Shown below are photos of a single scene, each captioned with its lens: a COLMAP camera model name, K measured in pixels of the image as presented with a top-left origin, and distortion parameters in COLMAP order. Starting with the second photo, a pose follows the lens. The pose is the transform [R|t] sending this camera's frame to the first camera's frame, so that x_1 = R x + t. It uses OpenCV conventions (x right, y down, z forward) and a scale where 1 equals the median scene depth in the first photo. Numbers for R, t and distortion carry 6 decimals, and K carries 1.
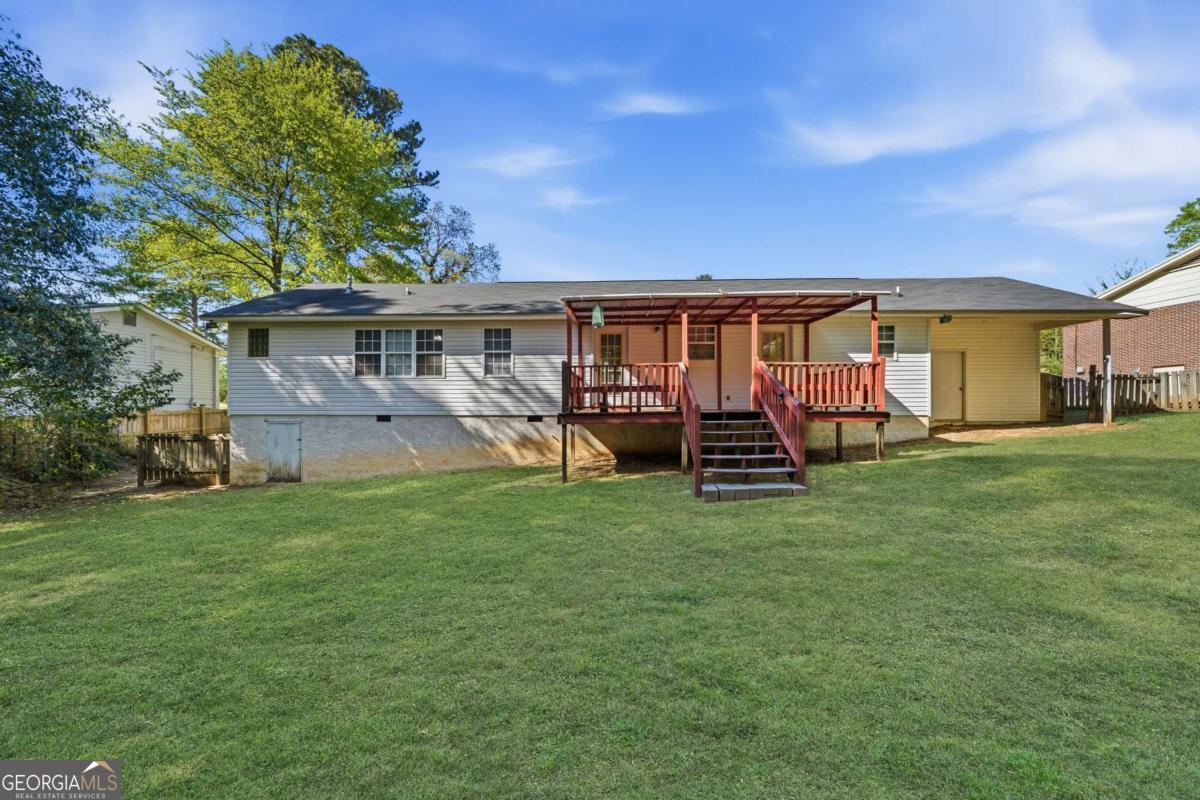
lens RADIAL K [[426.1, 0, 599.0], [0, 426.1, 404.3], [0, 0, 1]] dist [-0.002775, 0.000003]
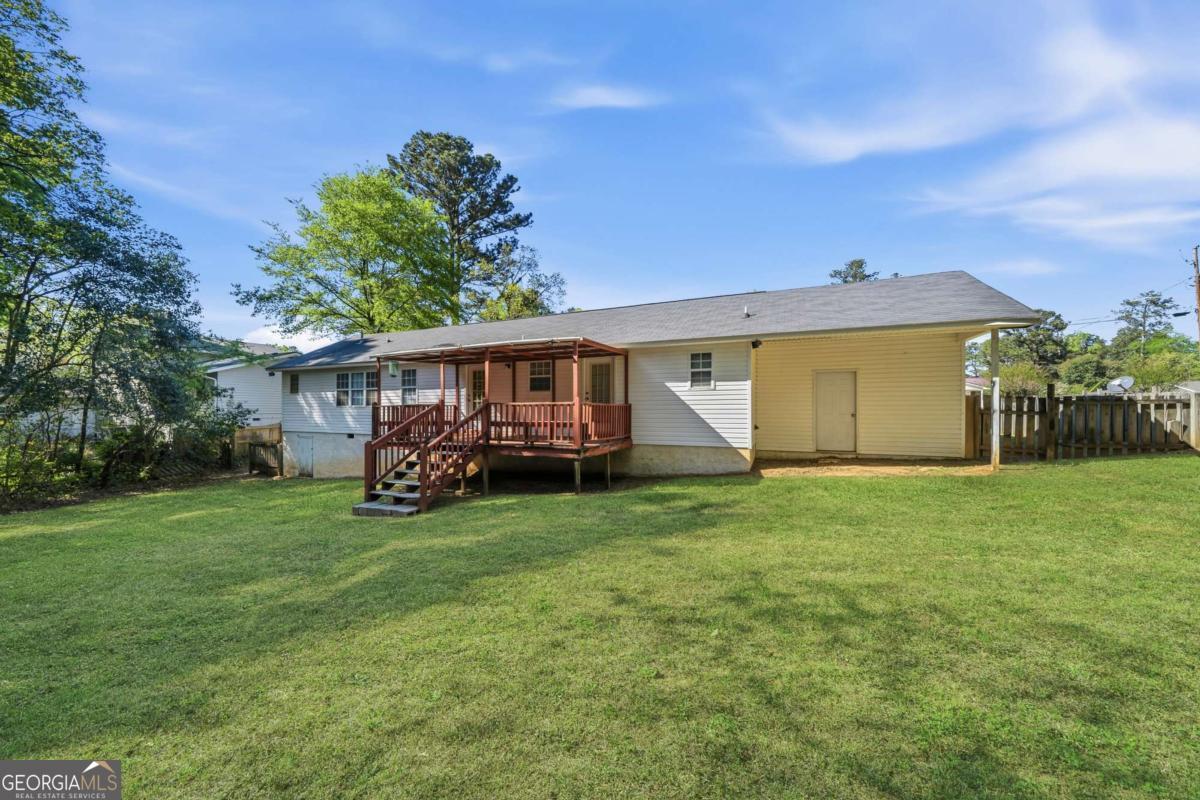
lens RADIAL K [[426.1, 0, 599.0], [0, 426.1, 404.3], [0, 0, 1]] dist [-0.002775, 0.000003]
pose [[0.923247, -0.004699, -0.384178, 0.798308], [0.001927, 0.999969, -0.007599, -0.059693], [0.384202, 0.006276, 0.923228, 0.019751]]
